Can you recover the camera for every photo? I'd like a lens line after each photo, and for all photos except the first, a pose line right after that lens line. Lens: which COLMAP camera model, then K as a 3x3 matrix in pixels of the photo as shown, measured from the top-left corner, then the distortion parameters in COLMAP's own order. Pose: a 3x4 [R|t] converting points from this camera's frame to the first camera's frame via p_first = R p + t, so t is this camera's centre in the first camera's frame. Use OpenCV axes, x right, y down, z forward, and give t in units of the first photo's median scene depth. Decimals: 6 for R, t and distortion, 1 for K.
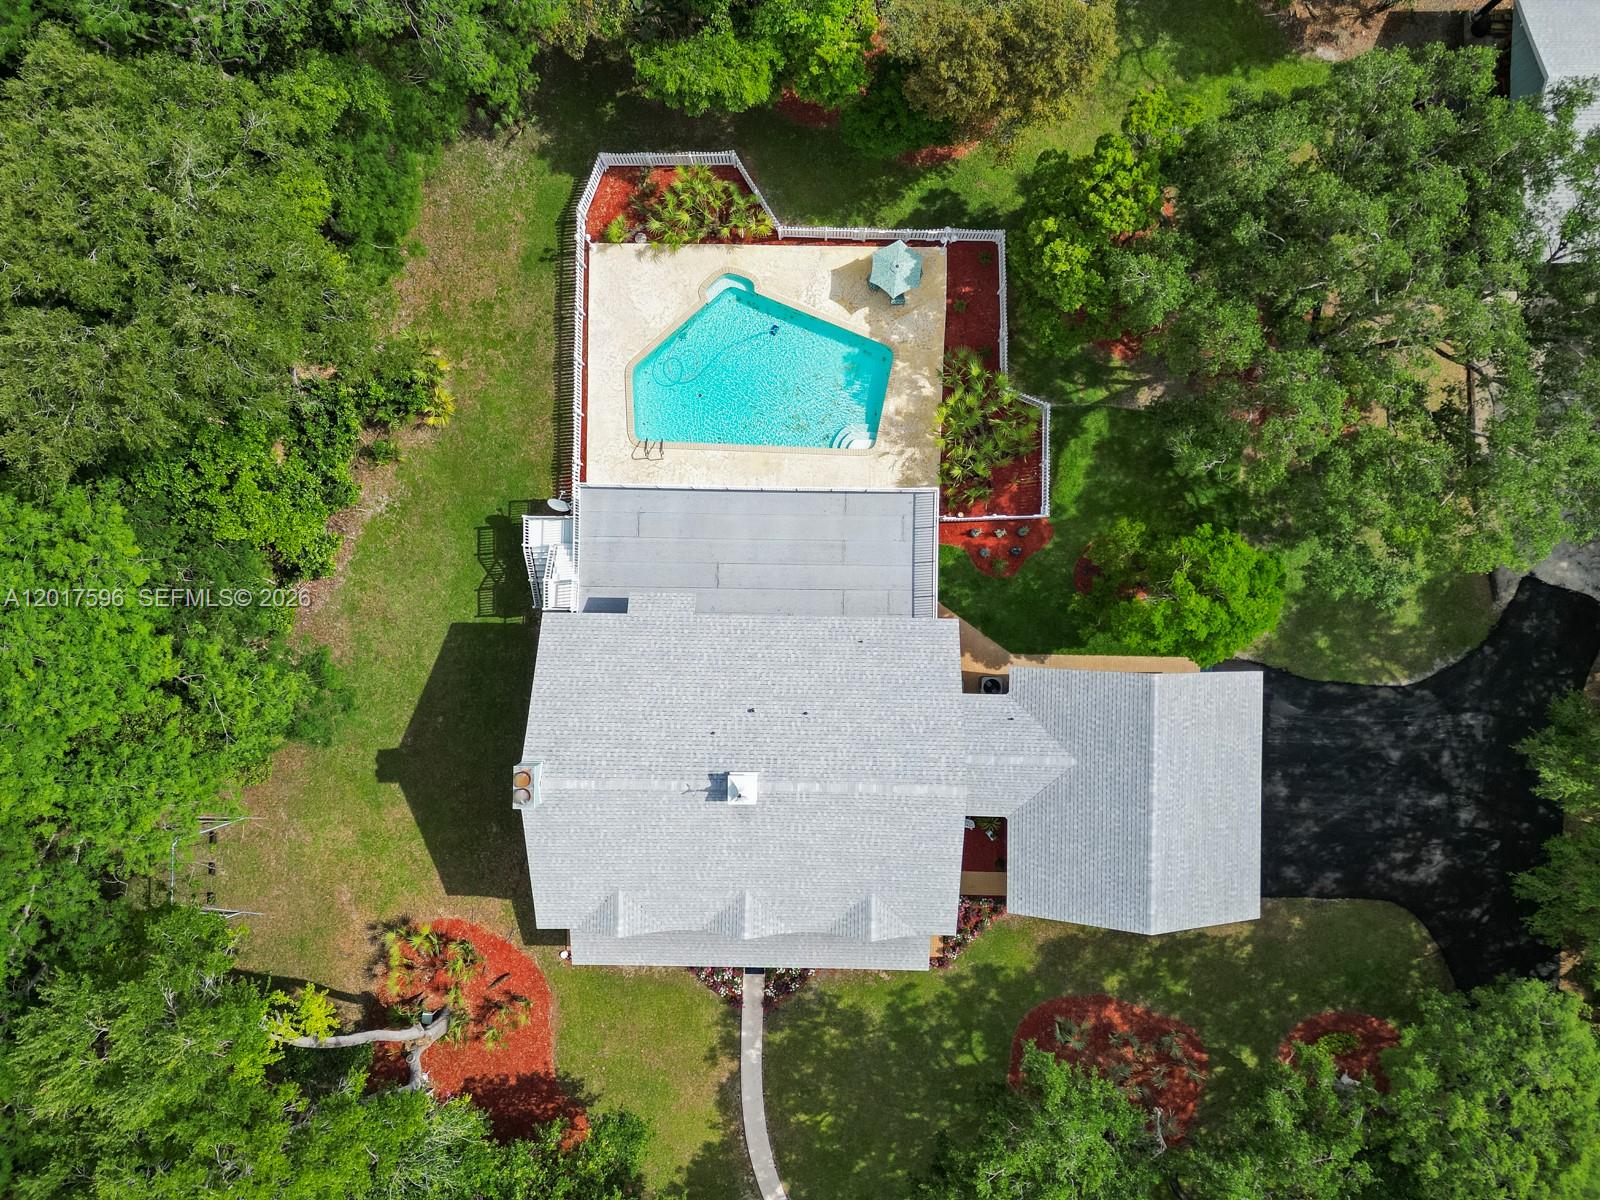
lens RADIAL K [[1120.5, 0, 807.5], [0, 1120.5, 591.5], [0, 0, 1]] dist [0.062072, -0.037332]
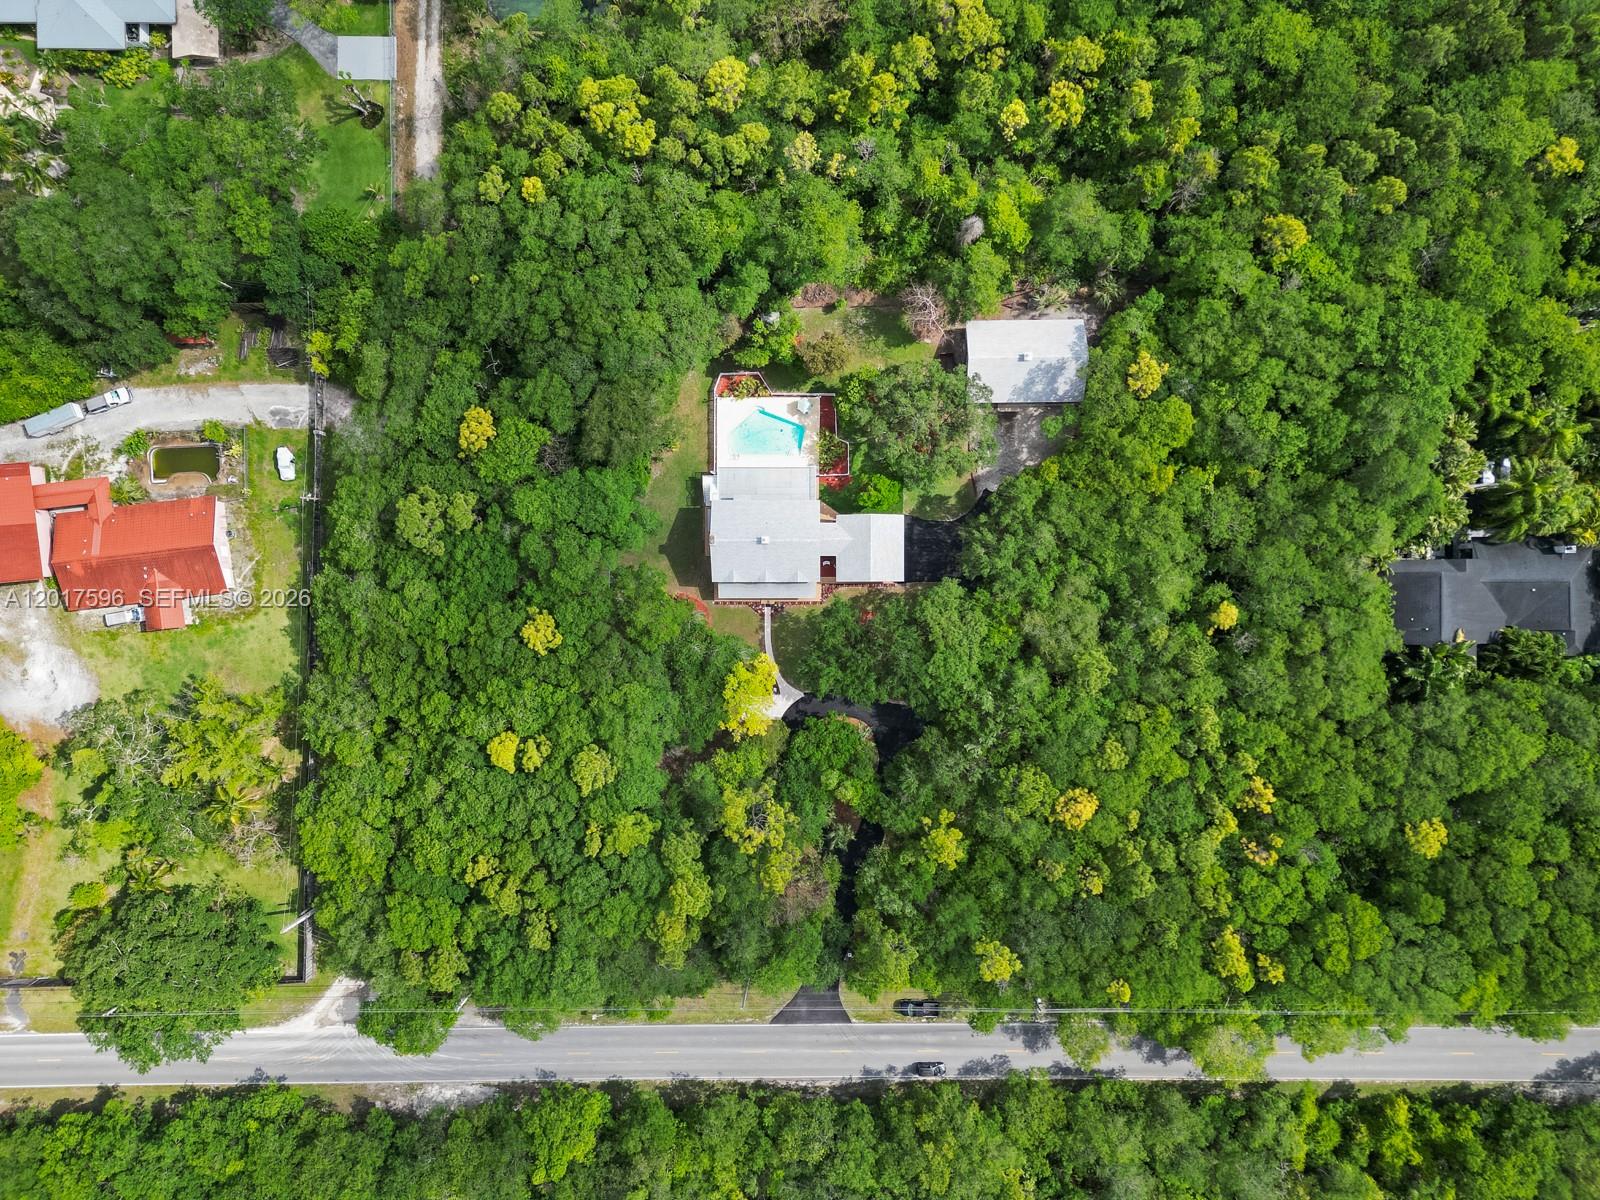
lens RADIAL K [[1120.5, 0, 807.5], [0, 1120.5, 591.5], [0, 0, 1]] dist [0.062072, -0.037332]
pose [[0.999883, -0.013600, -0.007030, 0.102063], [0.013631, 0.999898, 0.004287, 0.281719], [0.006971, -0.004383, 0.999966, -2.499911]]
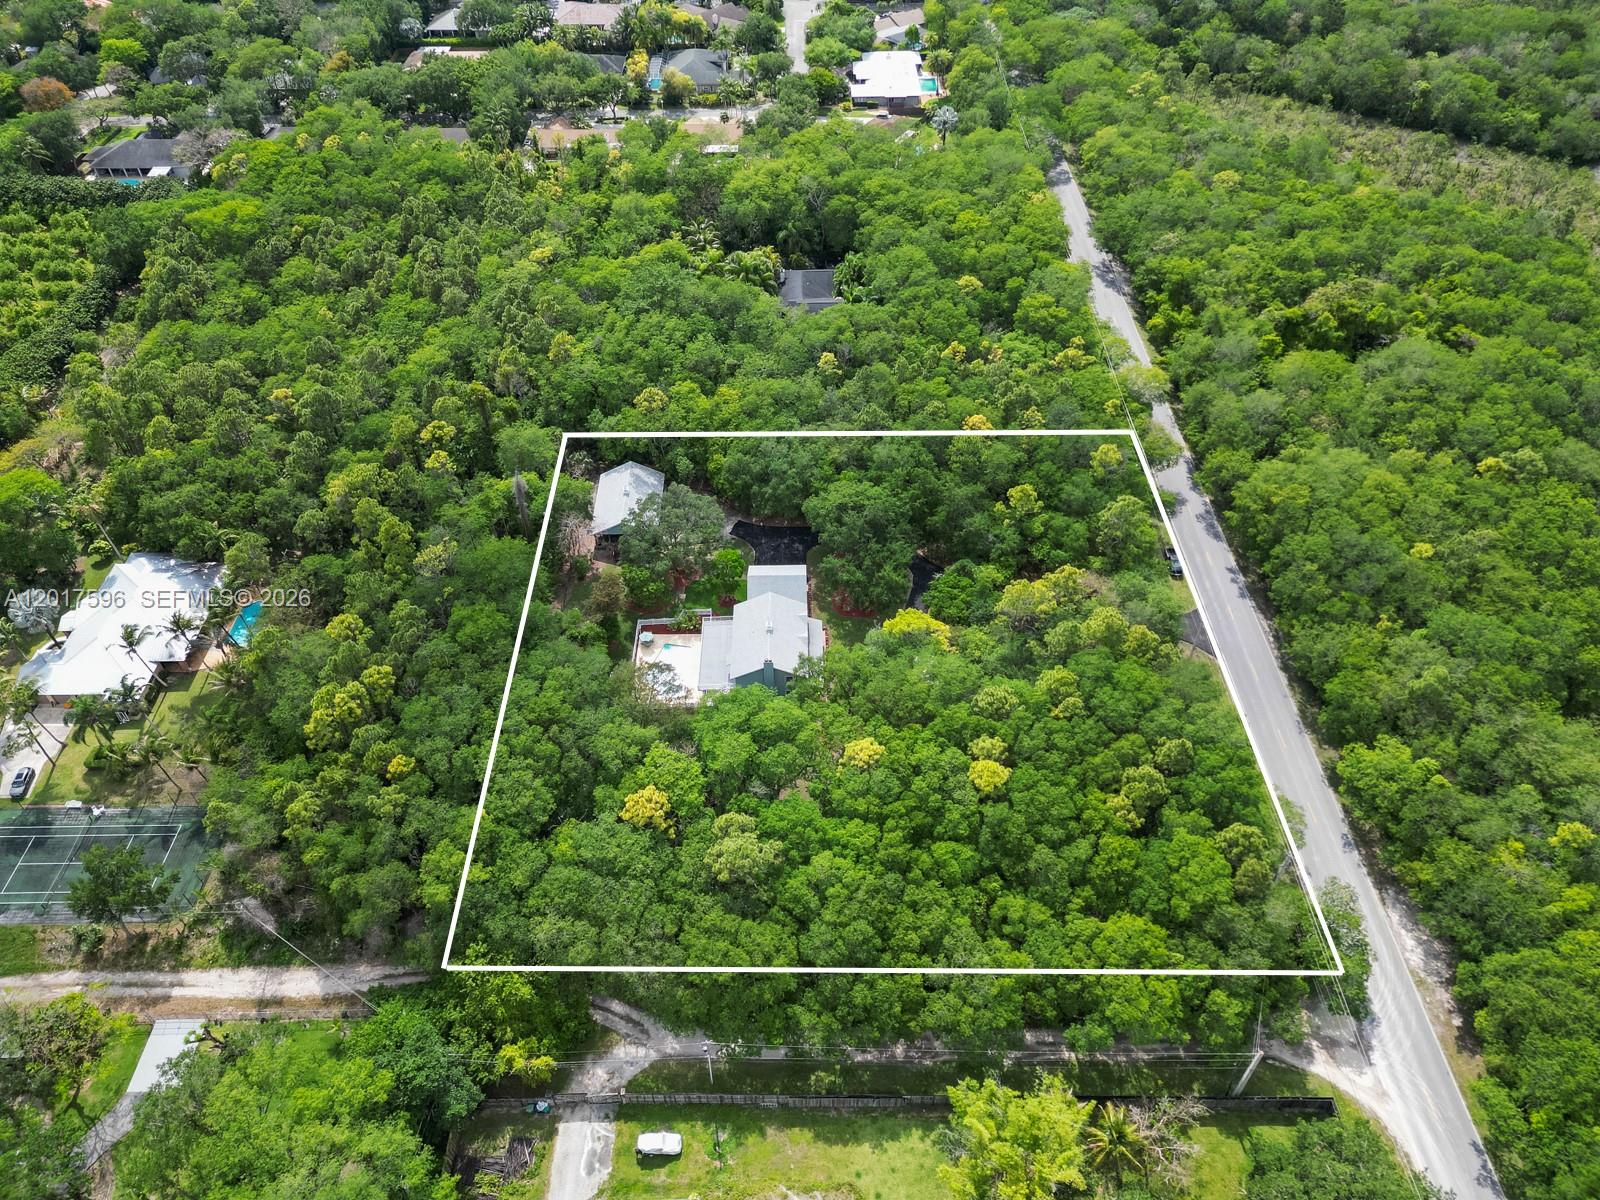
lens RADIAL K [[1120.5, 0, 807.5], [0, 1120.5, 591.5], [0, 0, 1]] dist [0.062072, -0.037332]
pose [[-0.023656, -0.702441, 0.711349, -2.524977], [0.999610, -0.027185, 0.006398, 0.246847], [0.014844, 0.711223, 0.702810, -1.797403]]
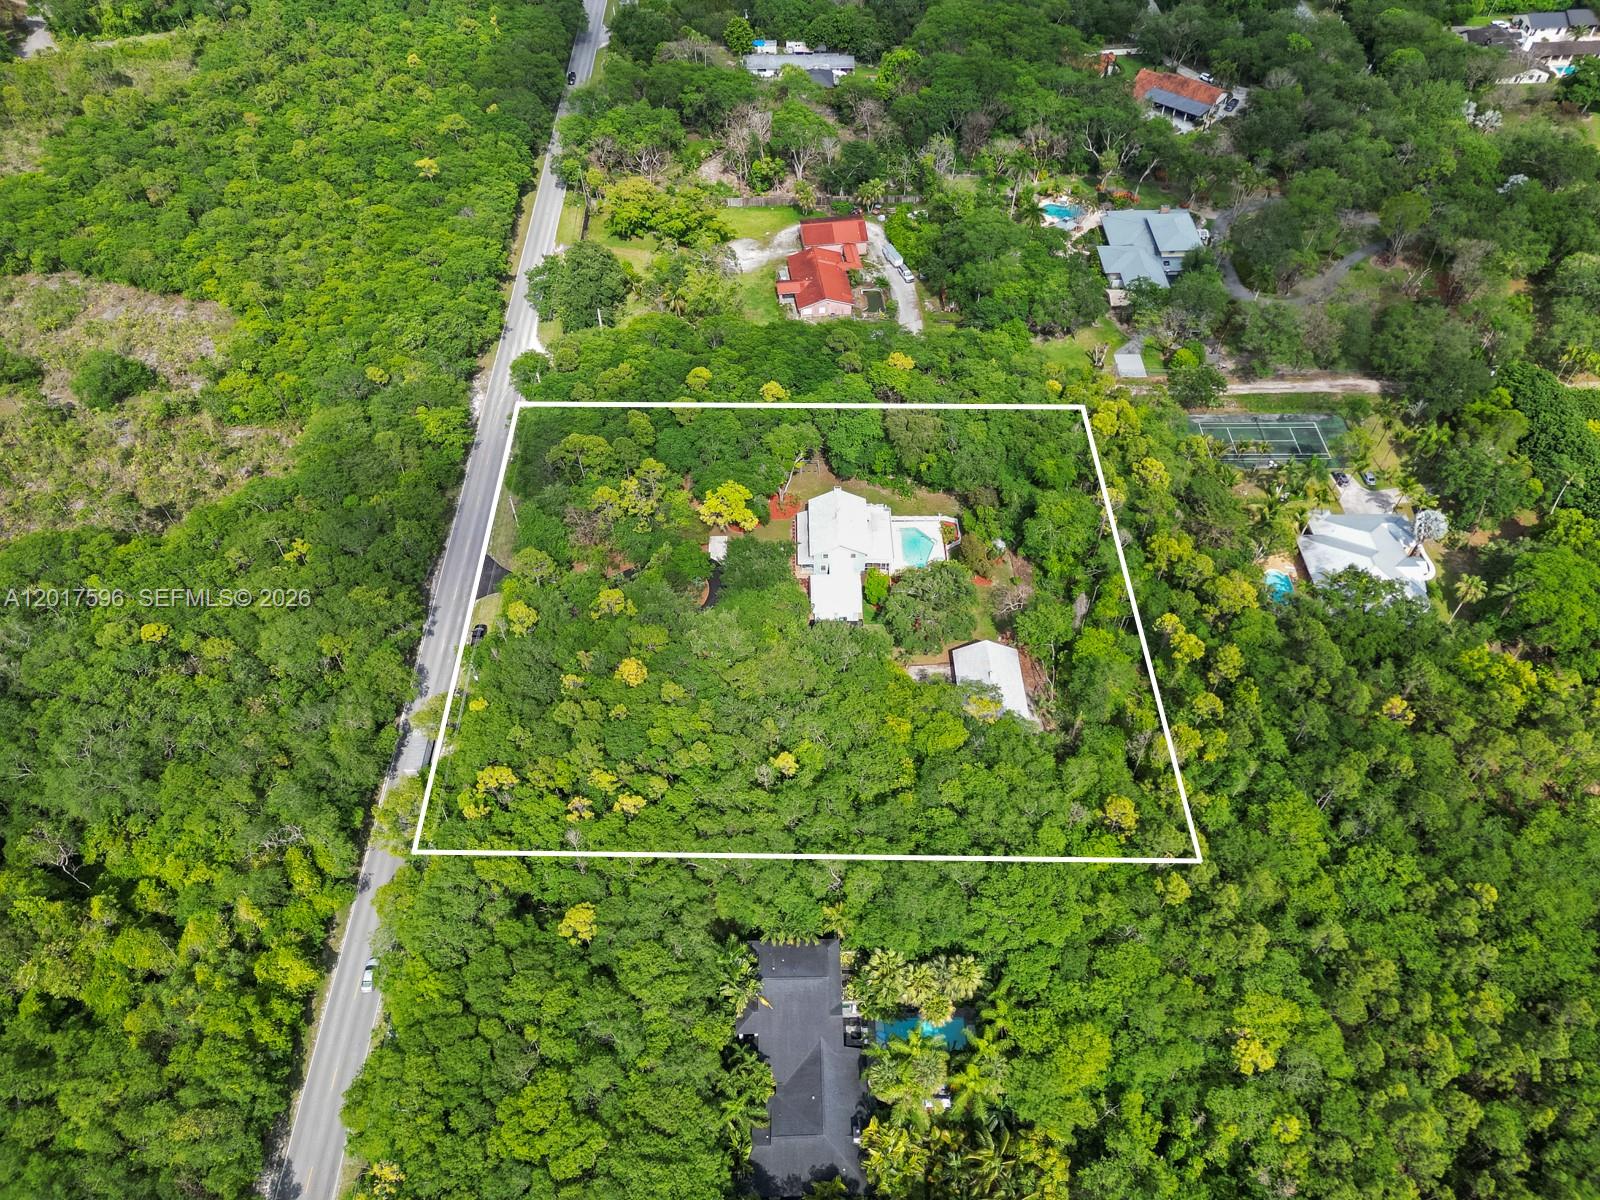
lens RADIAL K [[1120.5, 0, 807.5], [0, 1120.5, 591.5], [0, 0, 1]] dist [0.062072, -0.037332]
pose [[0.029786, 0.759041, -0.650361, 3.207214], [-0.999530, 0.017865, -0.024927, 0.398198], [-0.007302, 0.650798, 0.759216, -2.513371]]
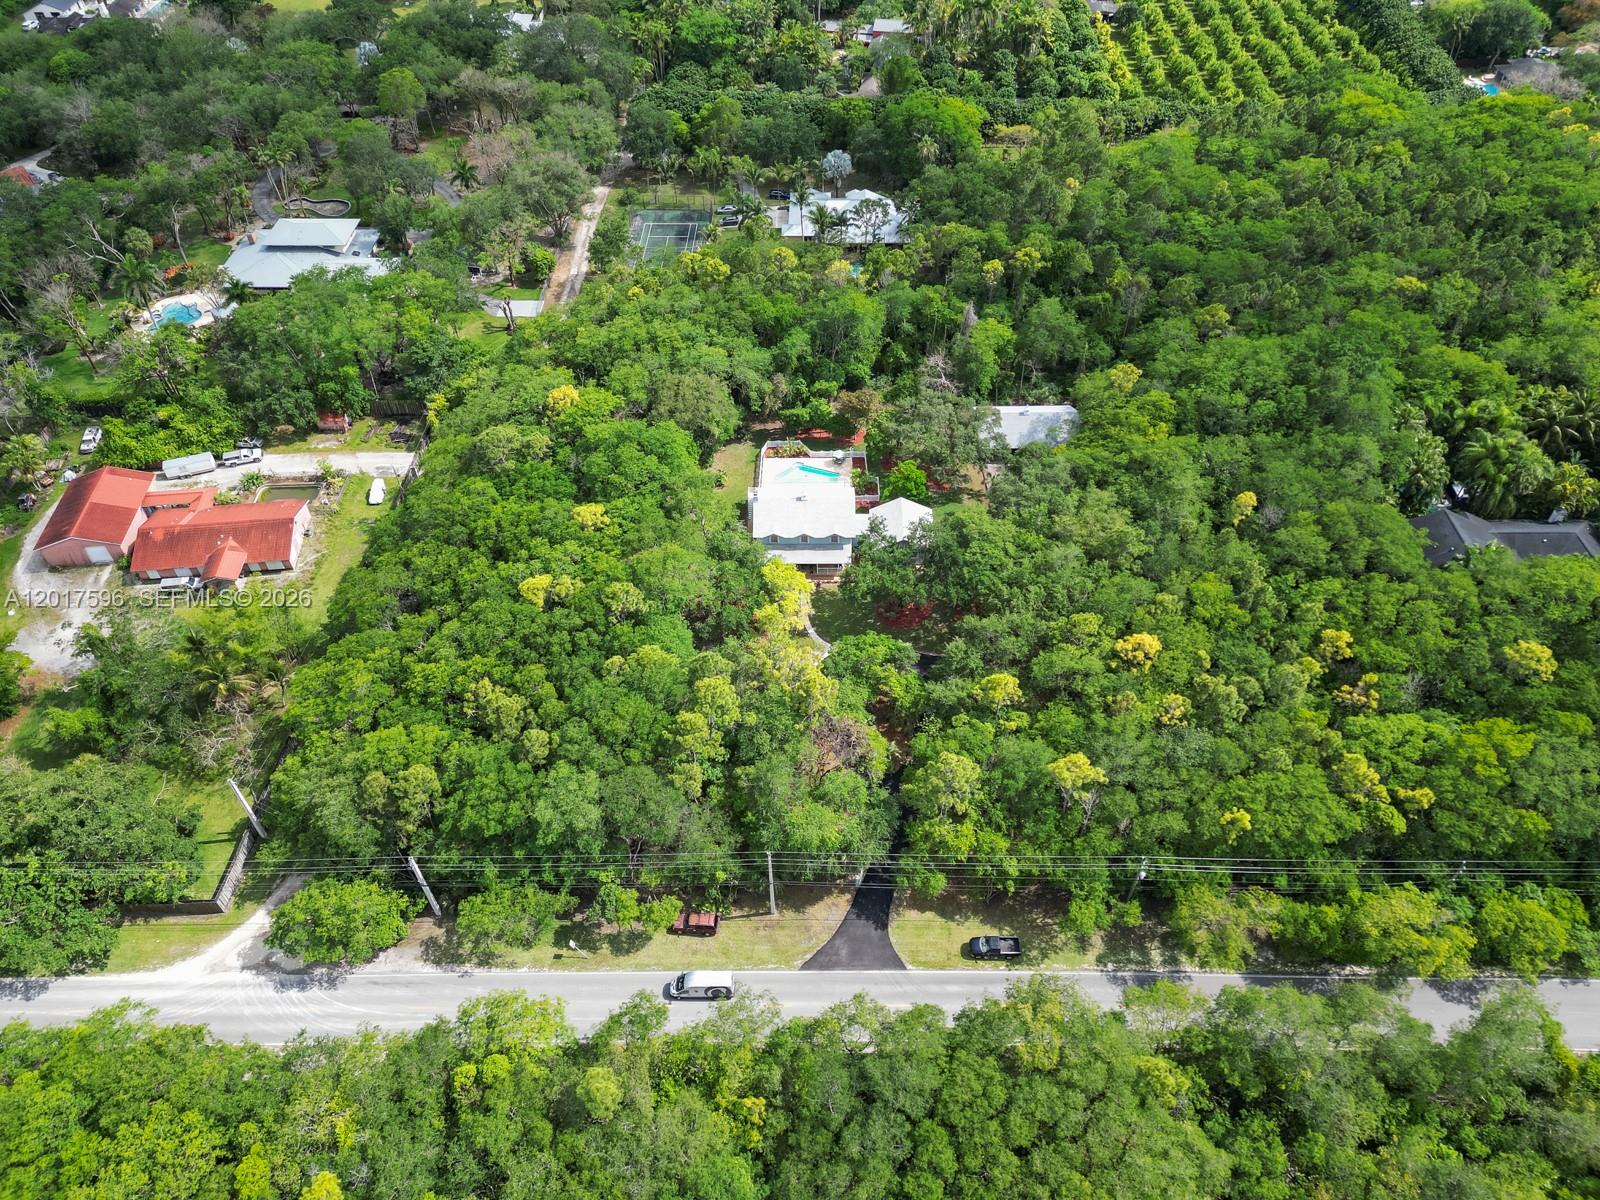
lens RADIAL K [[1120.5, 0, 807.5], [0, 1120.5, 591.5], [0, 0, 1]] dist [0.062072, -0.037332]
pose [[0.999934, -0.008675, -0.007588, -0.011036], [0.000746, 0.705704, -0.708506, 2.903985], [0.011502, 0.708453, 0.705664, -1.507638]]
